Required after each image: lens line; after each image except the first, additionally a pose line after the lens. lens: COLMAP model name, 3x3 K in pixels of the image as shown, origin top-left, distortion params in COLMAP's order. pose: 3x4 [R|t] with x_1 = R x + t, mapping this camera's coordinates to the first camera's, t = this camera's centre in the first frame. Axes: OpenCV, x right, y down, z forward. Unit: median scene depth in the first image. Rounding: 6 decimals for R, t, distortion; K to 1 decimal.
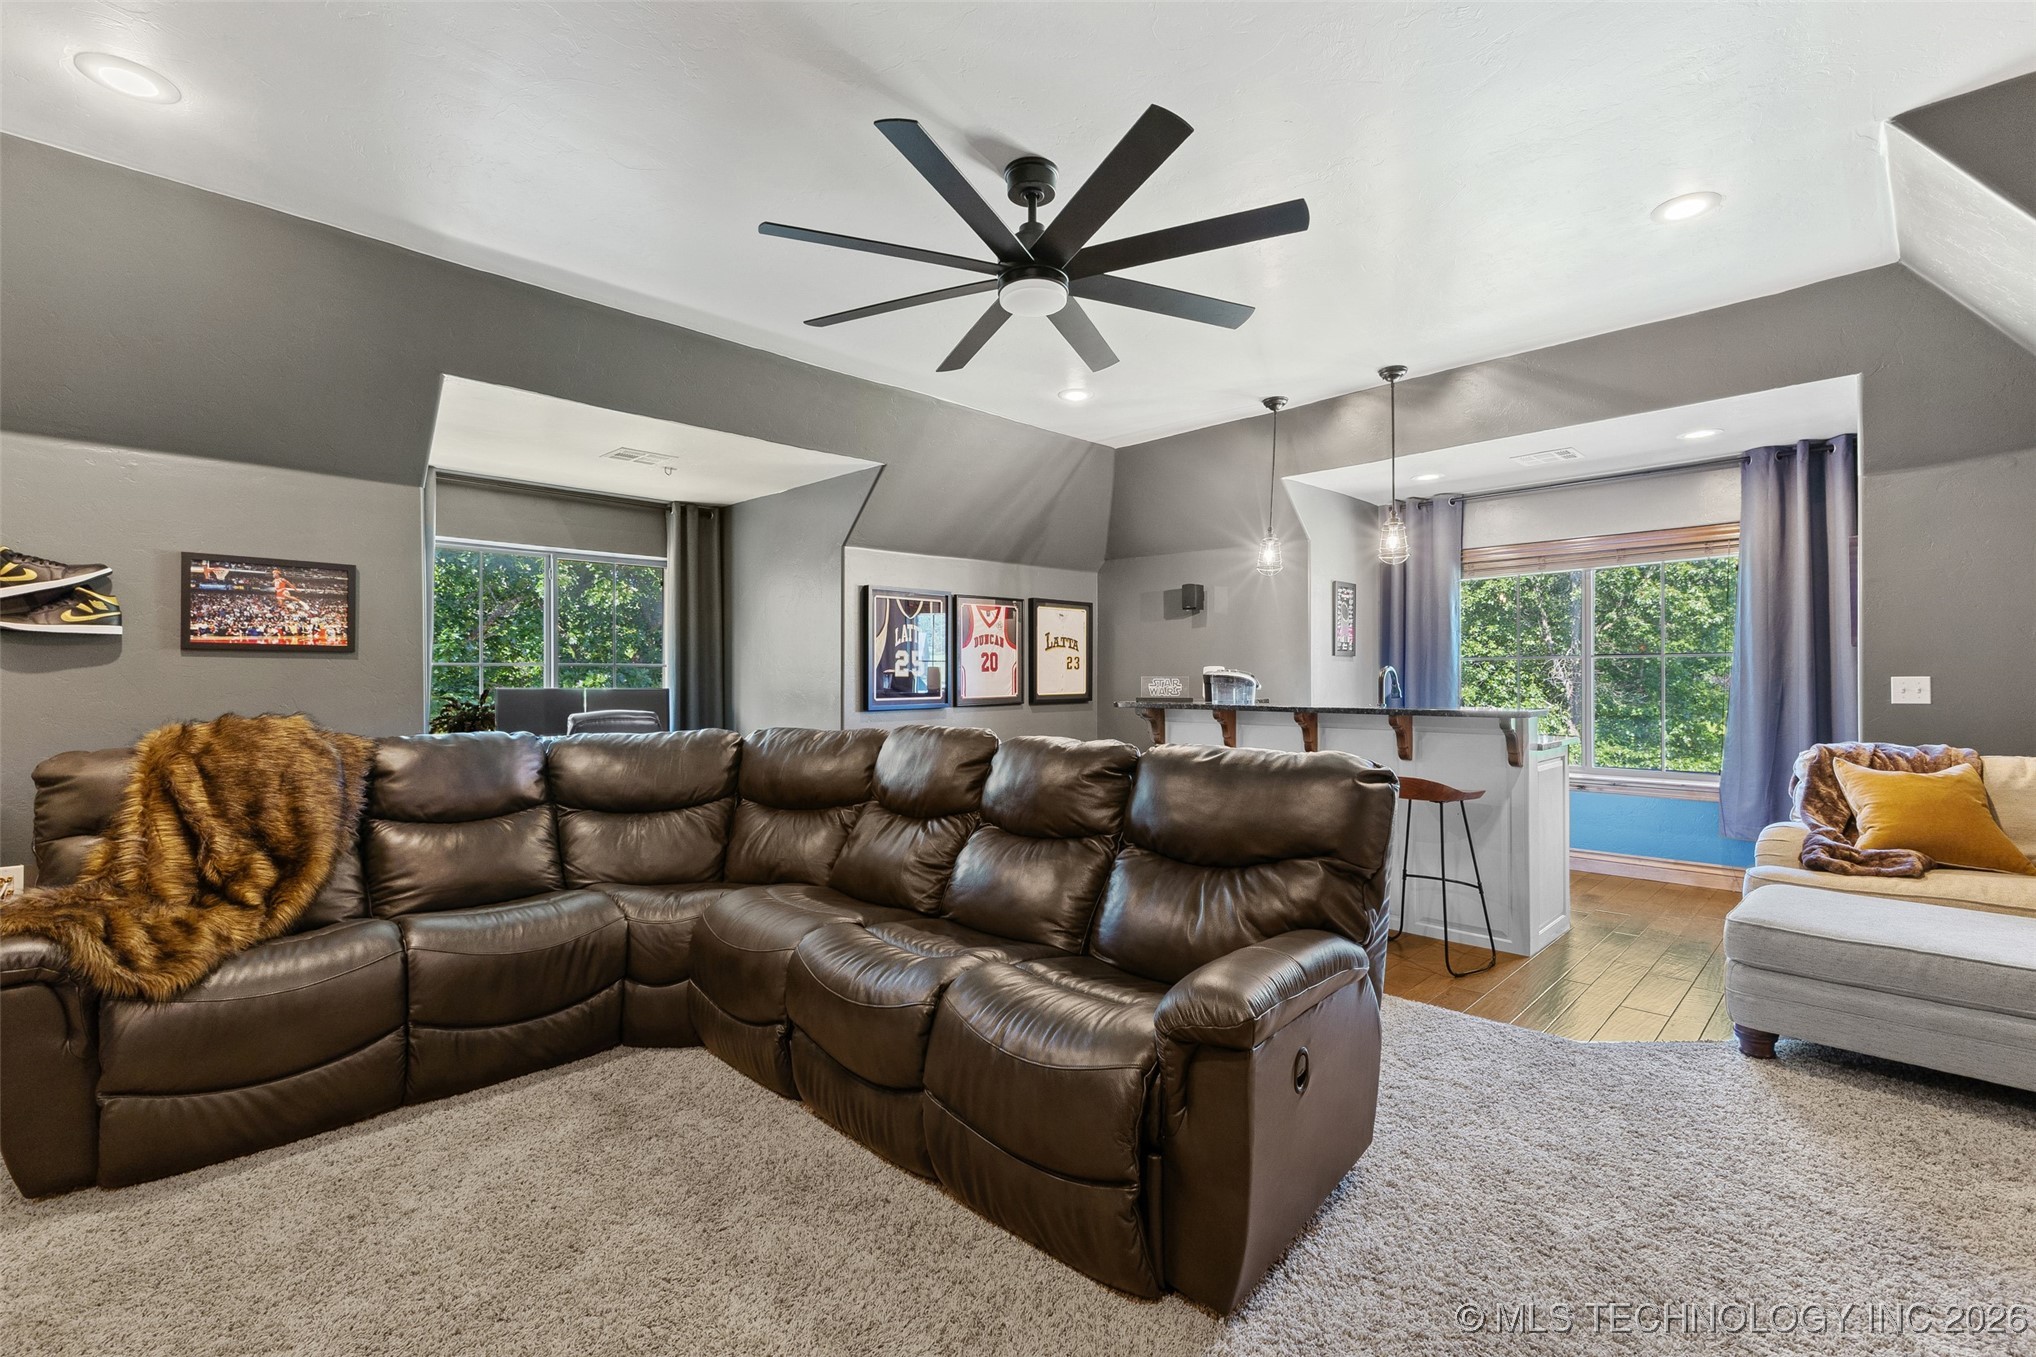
lens RADIAL K [[888.5, 0, 1012.6], [0, 888.5, 669.4], [0, 0, 1]] dist [0.021459, -0.006345]
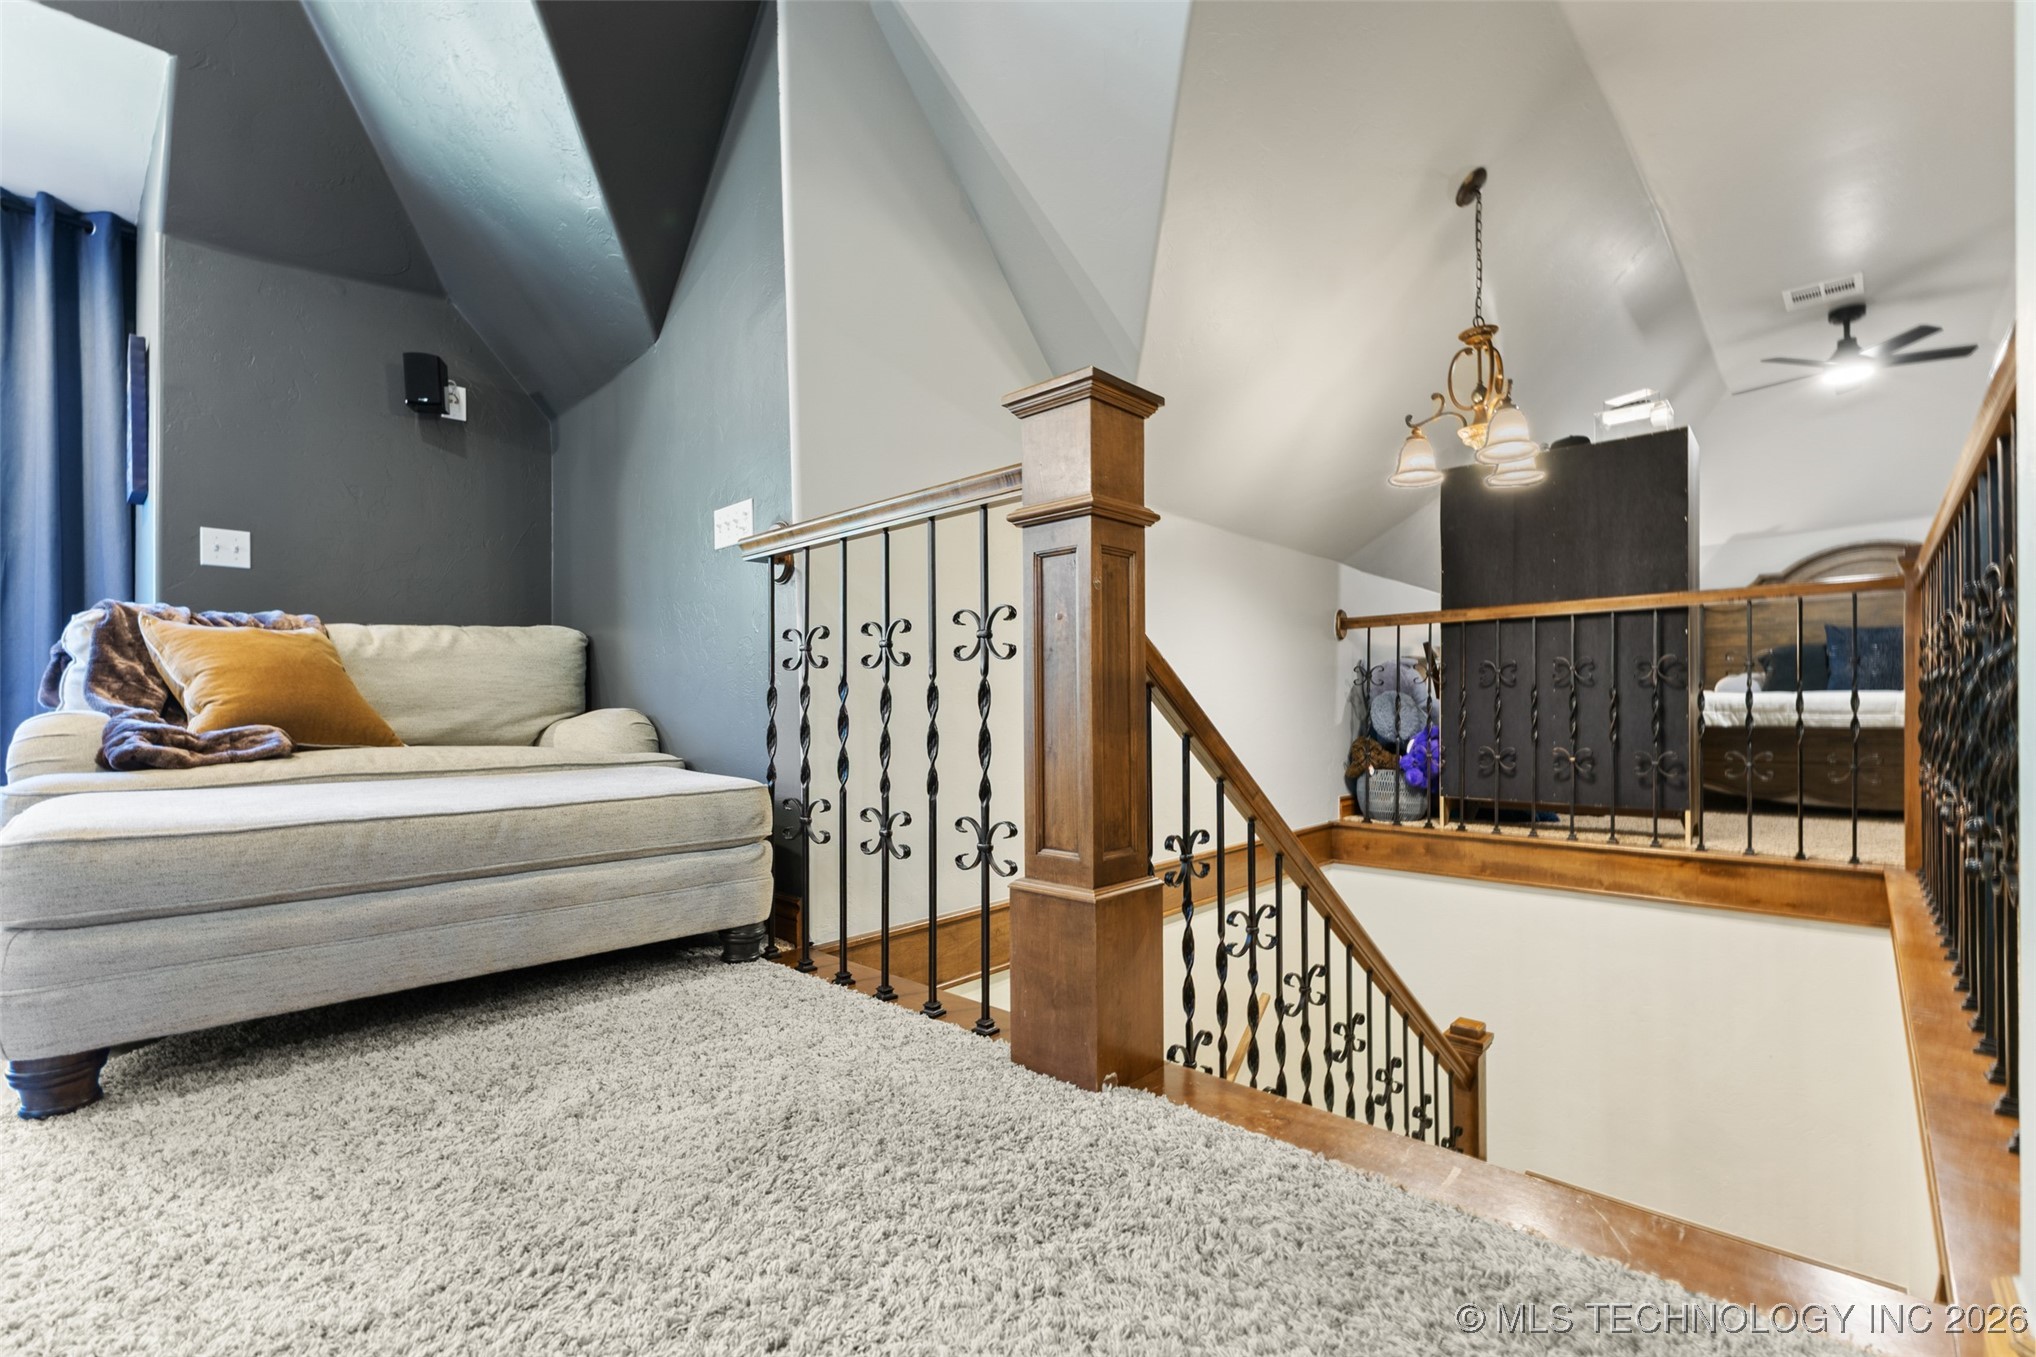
lens RADIAL K [[888.5, 0, 1026.3], [0, 888.5, 697.3], [0, 0, 1]] dist [0.021459, -0.006345]
pose [[-0.037517, 0.021302, 0.999069, 0.276870], [-0.000345, 0.999772, -0.021330, 0.189706], [-0.999296, -0.001145, -0.037501, 0.436524]]
